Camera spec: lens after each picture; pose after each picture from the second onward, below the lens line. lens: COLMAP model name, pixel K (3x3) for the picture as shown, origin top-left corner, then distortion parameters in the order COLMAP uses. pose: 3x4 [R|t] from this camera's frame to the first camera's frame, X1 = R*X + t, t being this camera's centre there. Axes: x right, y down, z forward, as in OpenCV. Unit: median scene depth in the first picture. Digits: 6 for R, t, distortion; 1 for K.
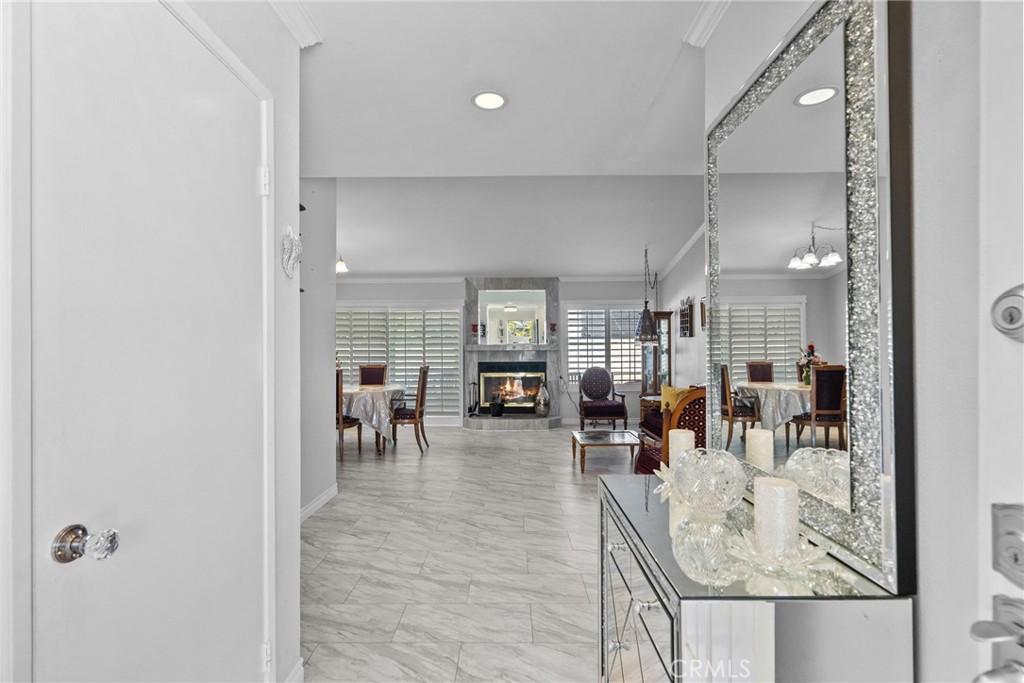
lens RADIAL K [[461.9, 0, 517.7], [0, 461.9, 343.6], [0, 0, 1]] dist [0.002952, -0.000196]
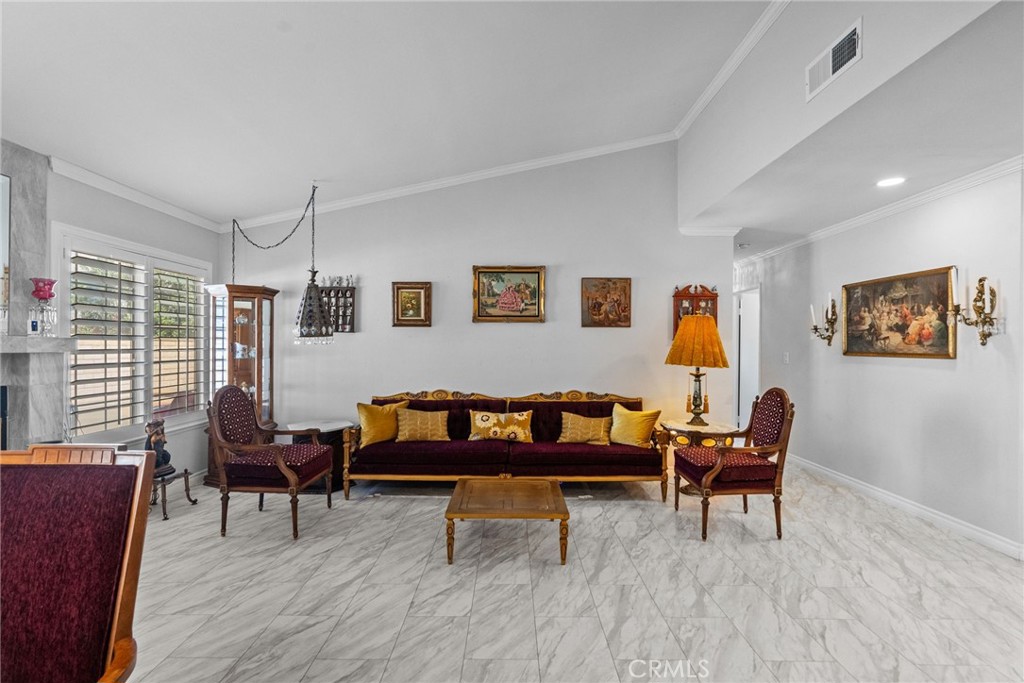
lens RADIAL K [[461.9, 0, 515.7], [0, 461.9, 347.5], [0, 0, 1]] dist [0.002952, -0.000196]
pose [[0.010400, 0.004407, 0.999936, -0.589388], [-0.016755, 0.999851, -0.004233, 0.013662], [-0.999806, -0.016710, 0.010472, 1.307080]]
